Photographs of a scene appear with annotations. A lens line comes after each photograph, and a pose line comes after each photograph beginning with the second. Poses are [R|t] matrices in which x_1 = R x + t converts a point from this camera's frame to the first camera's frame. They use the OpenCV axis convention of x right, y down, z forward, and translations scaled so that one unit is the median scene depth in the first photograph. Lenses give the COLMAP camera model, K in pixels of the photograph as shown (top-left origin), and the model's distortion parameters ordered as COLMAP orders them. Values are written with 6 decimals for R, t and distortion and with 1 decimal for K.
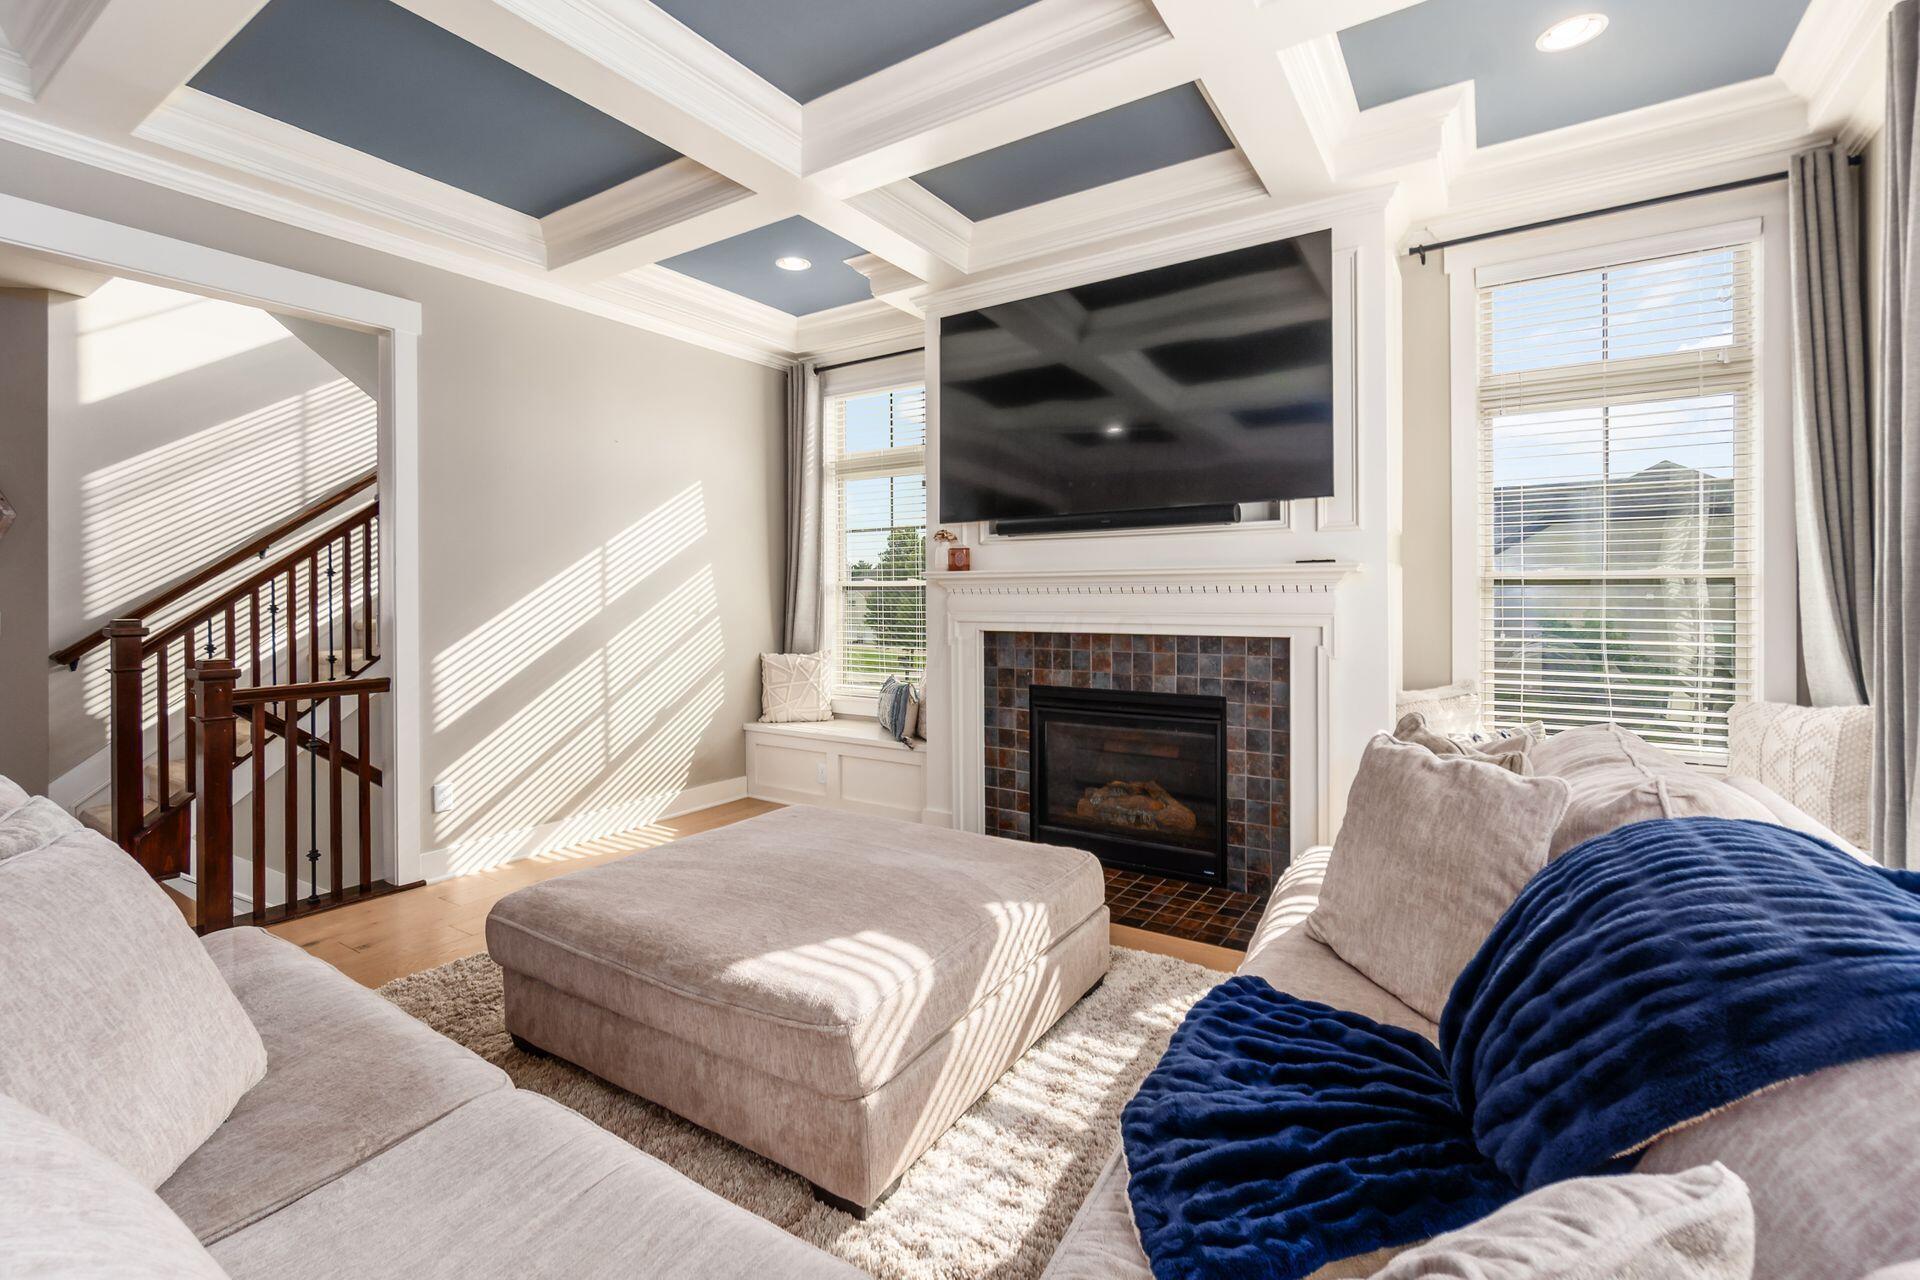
lens RADIAL K [[864.6, 0, 946.1], [0, 864.6, 592.8], [0, 0, 1]] dist [0.004279, 0.000413]
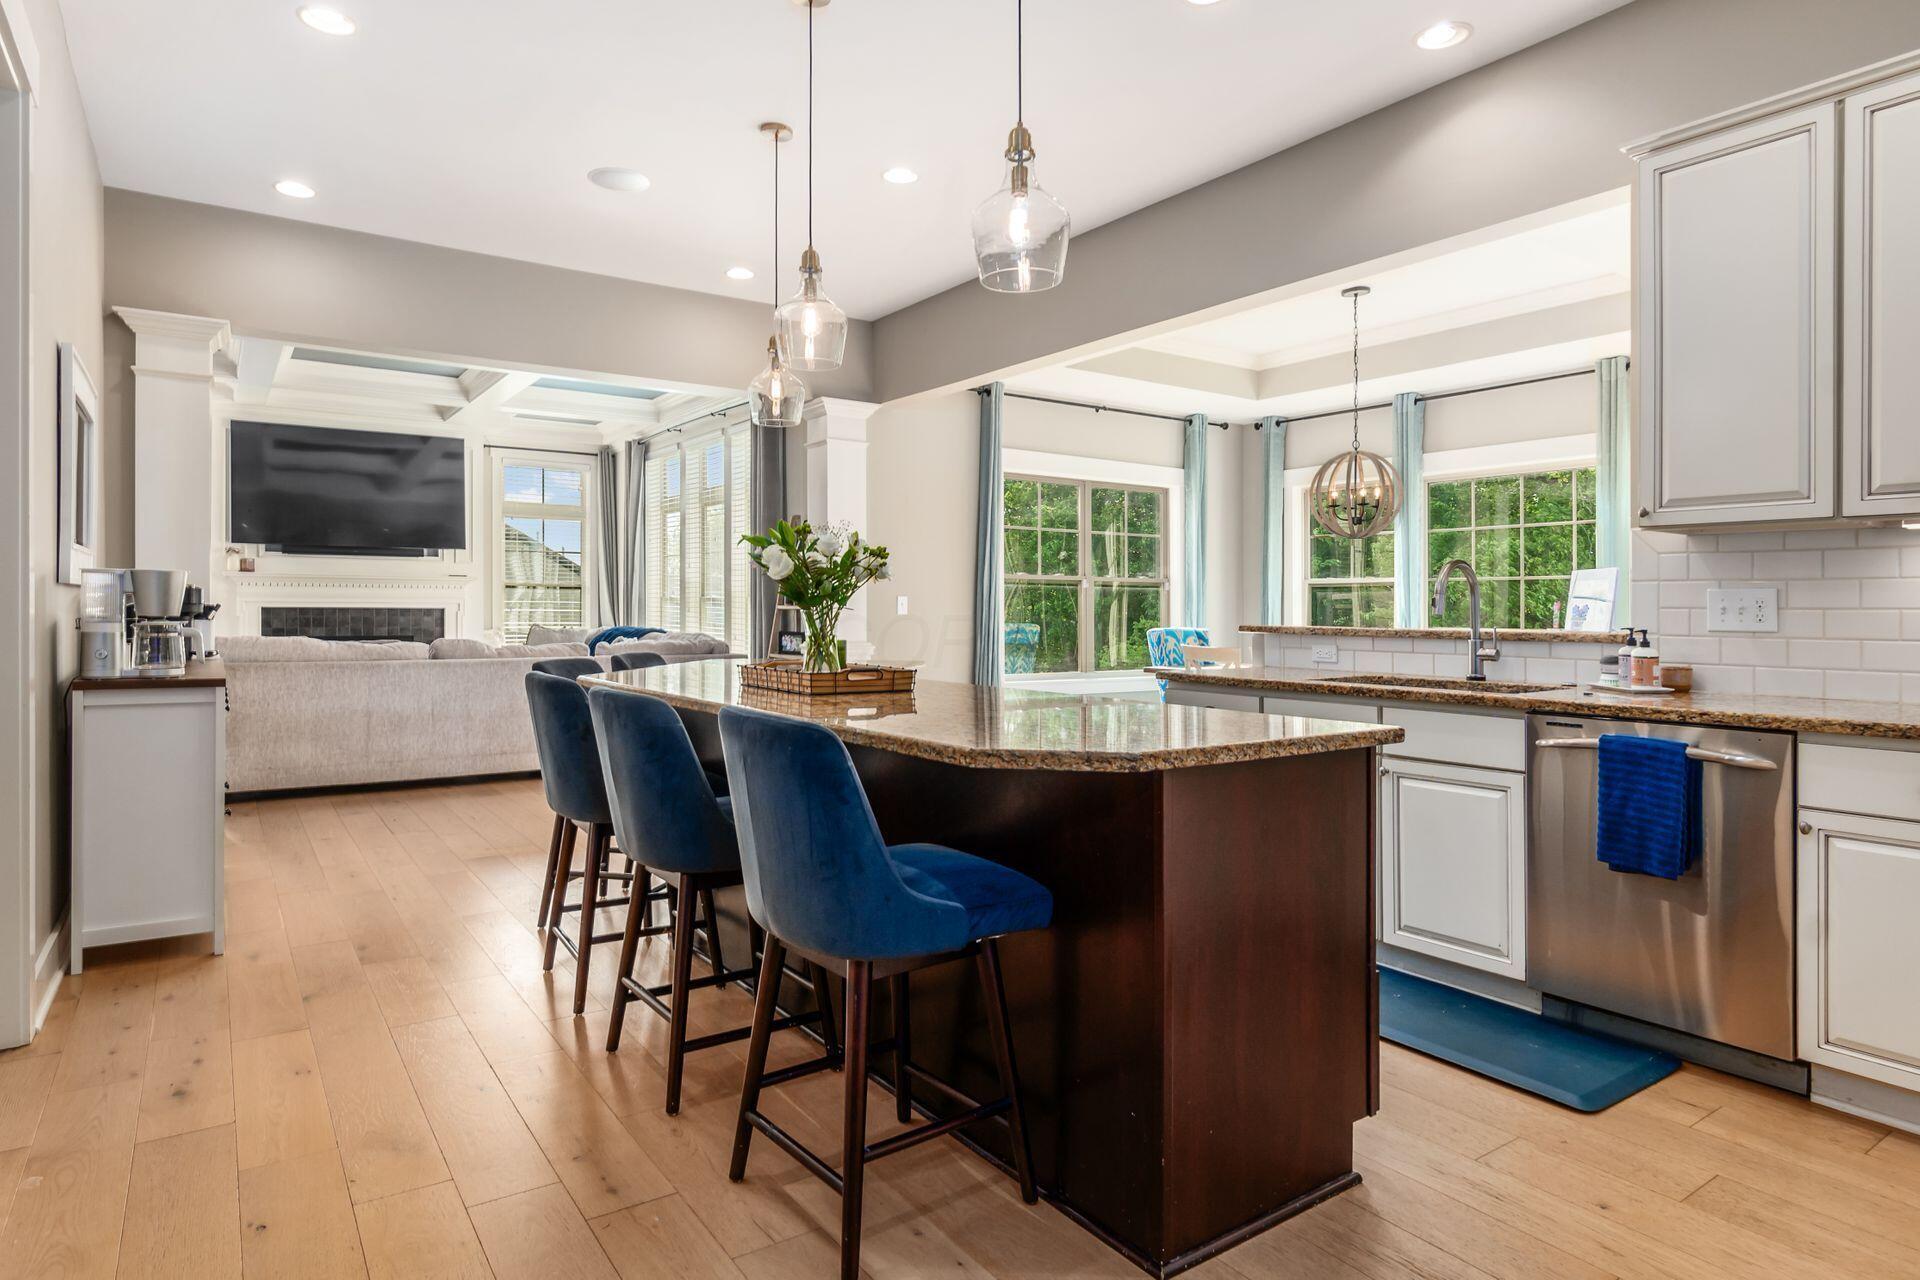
lens RADIAL K [[1058.9, 0, 927.1], [0, 1058.9, 615.8], [0, 0, 1]] dist [0.004161, -0.003513]
pose [[0.400261, 0.004263, 0.916391, -1.463504], [-0.009287, 0.999957, -0.000595, 0.053260], [-0.916354, -0.008273, 0.400283, -1.148843]]
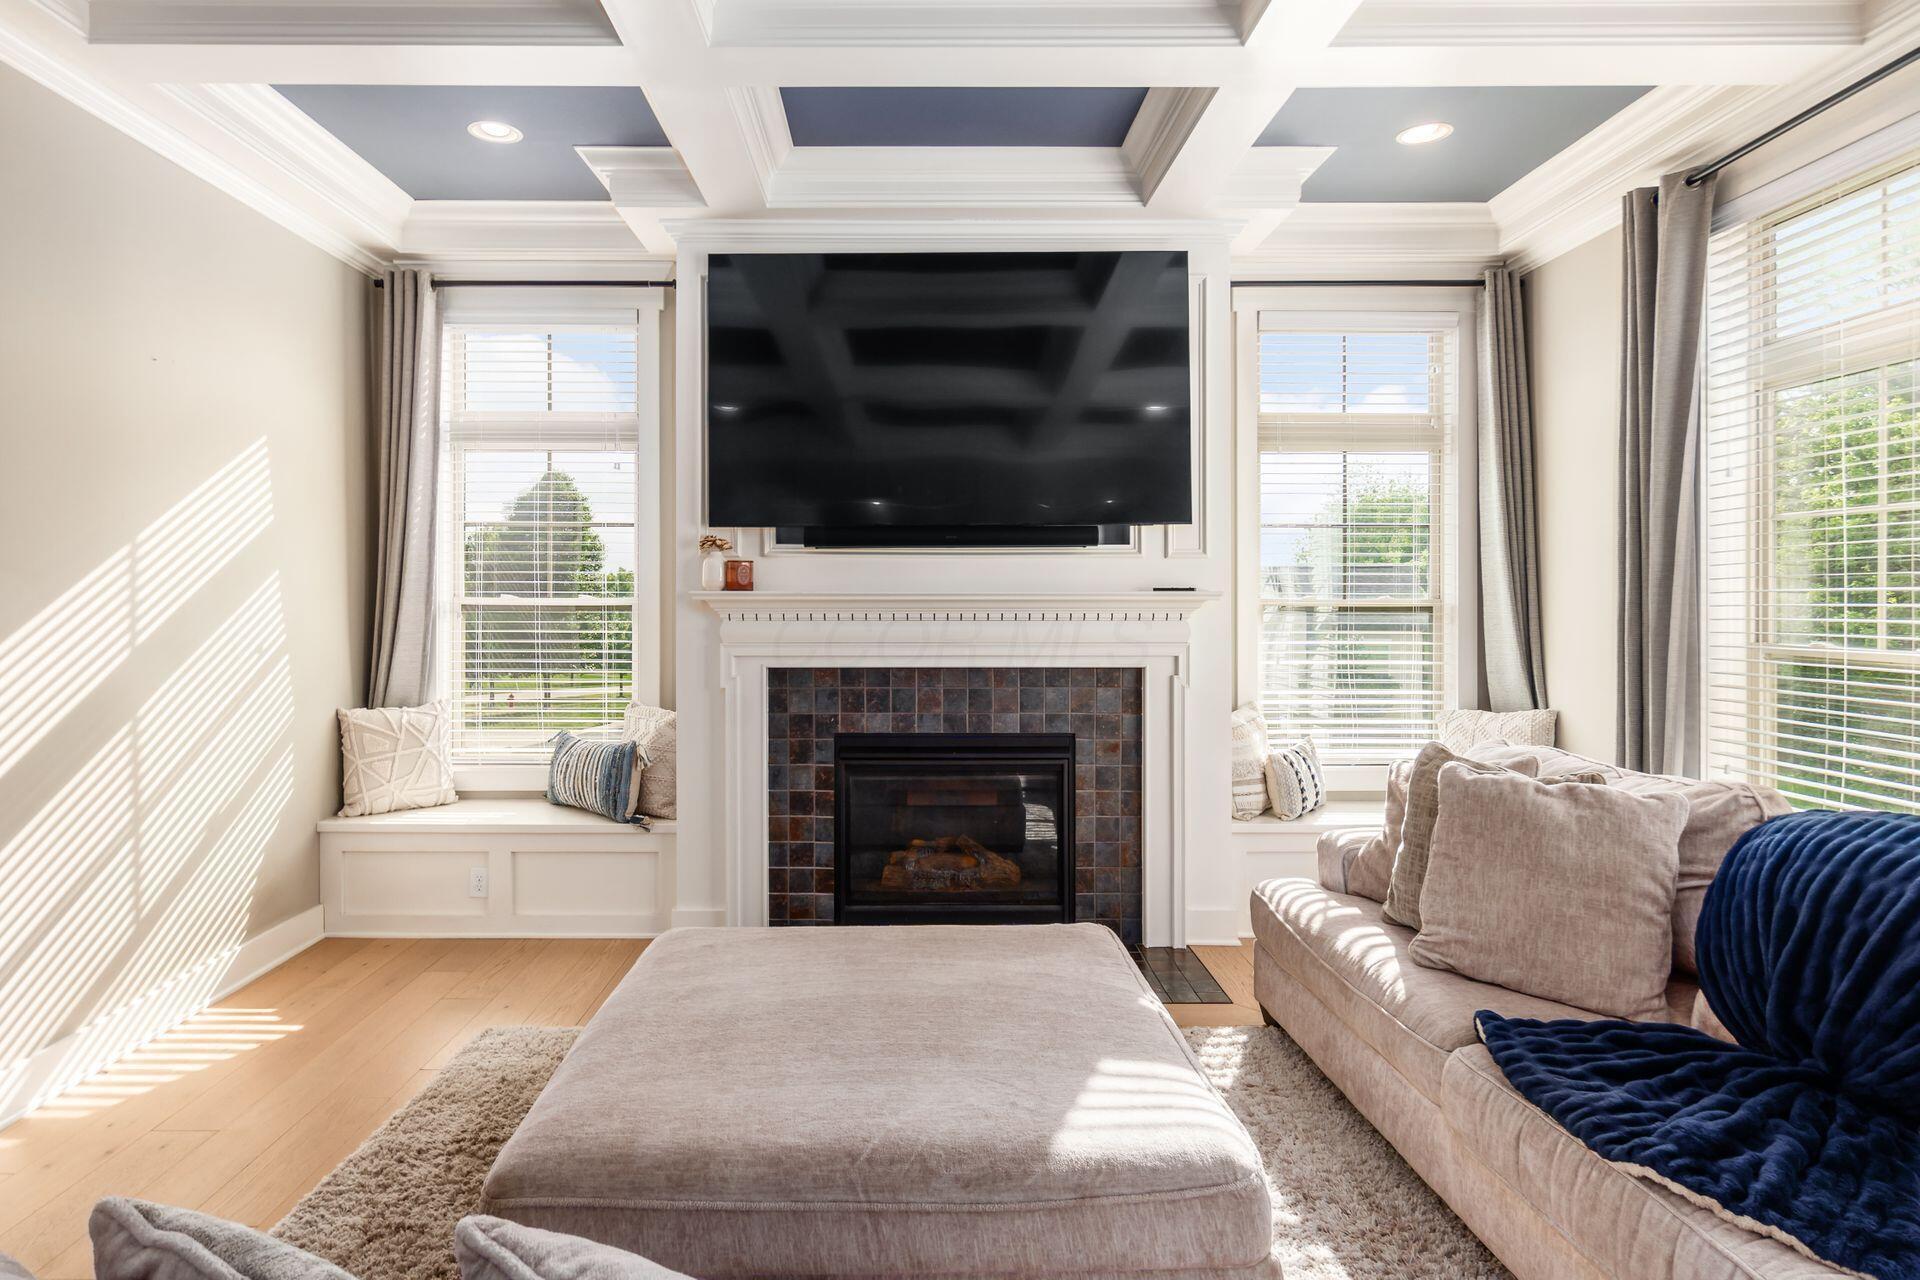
lens RADIAL K [[1058.9, 0, 924.4], [0, 1058.9, 596.5], [0, 0, 1]] dist [0.004161, -0.003513]
pose [[0.828375, 0.004886, 0.560153, -0.399452], [-0.005246, 0.999986, -0.000964, -0.021479], [-0.560150, -0.002140, 0.828389, 0.141299]]
